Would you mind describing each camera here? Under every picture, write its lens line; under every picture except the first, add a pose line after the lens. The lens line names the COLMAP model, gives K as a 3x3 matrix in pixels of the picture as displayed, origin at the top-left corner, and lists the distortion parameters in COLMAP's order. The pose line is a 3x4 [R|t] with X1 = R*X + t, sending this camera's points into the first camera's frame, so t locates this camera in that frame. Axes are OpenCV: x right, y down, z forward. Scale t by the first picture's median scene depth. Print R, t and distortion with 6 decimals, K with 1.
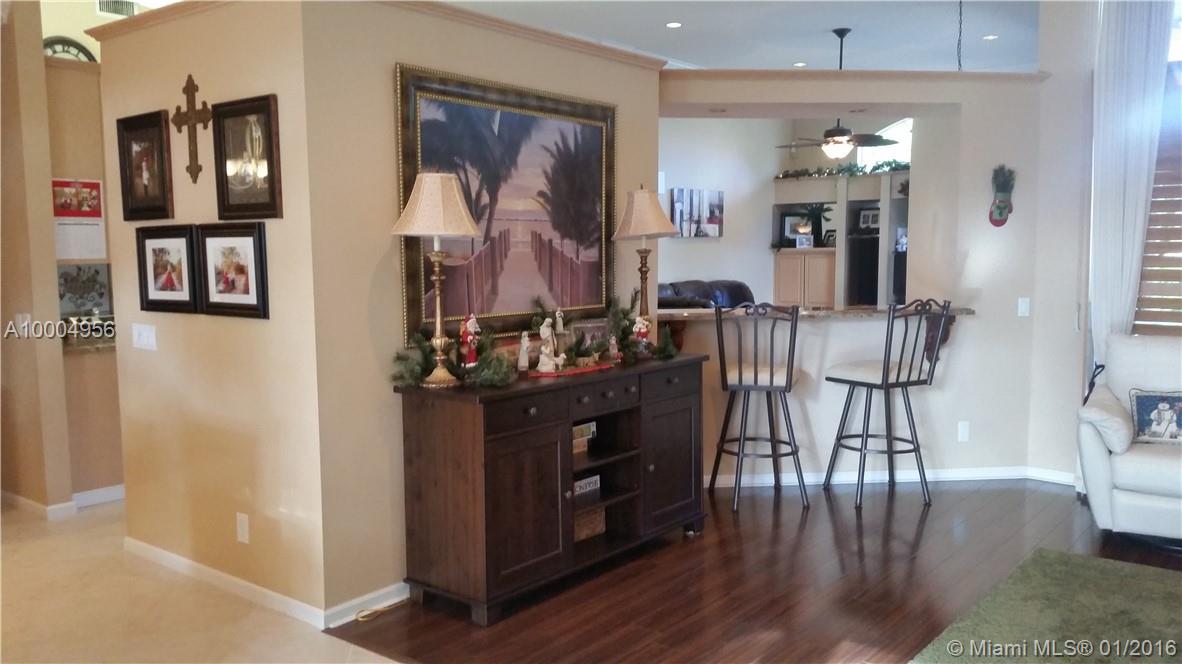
lens RADIAL K [[964.1, 0, 591.0], [0, 964.1, 332.0], [0, 0, 1]] dist [0.170331, -0.251623]
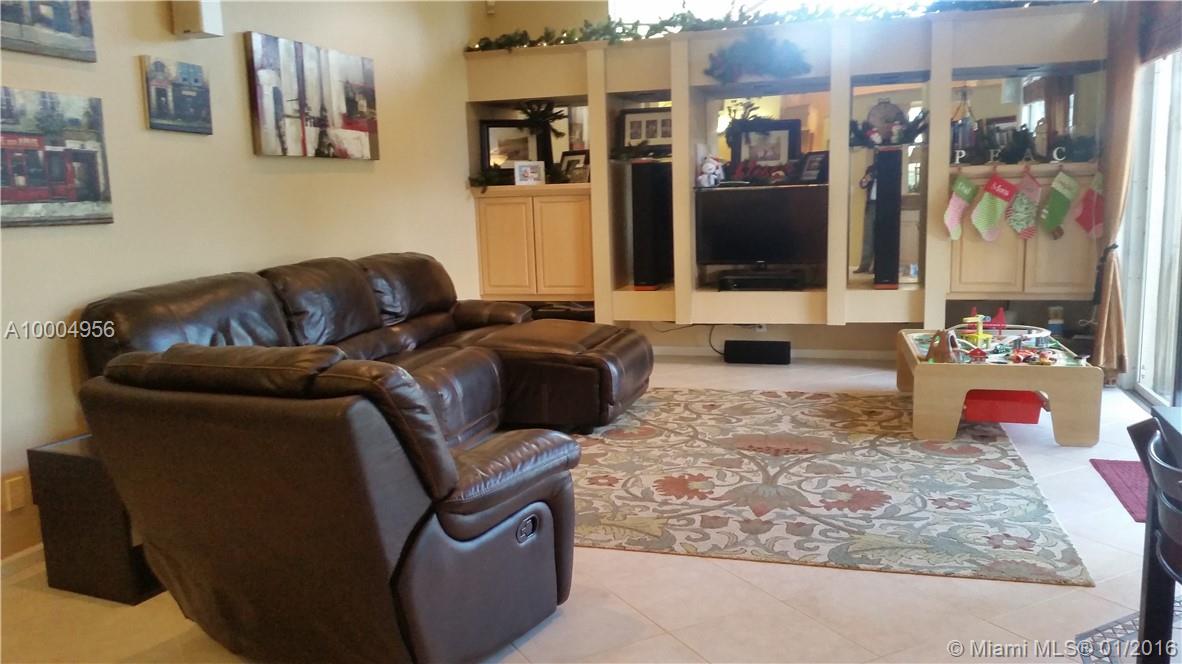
lens RADIAL K [[964.1, 0, 591.0], [0, 964.1, 332.0], [0, 0, 1]] dist [0.170331, -0.251623]
pose [[0.928167, -0.076648, 0.364185, 0.053803], [0.059409, 0.996528, 0.058323, -0.037453], [-0.367391, -0.032498, 0.929498, 0.525599]]
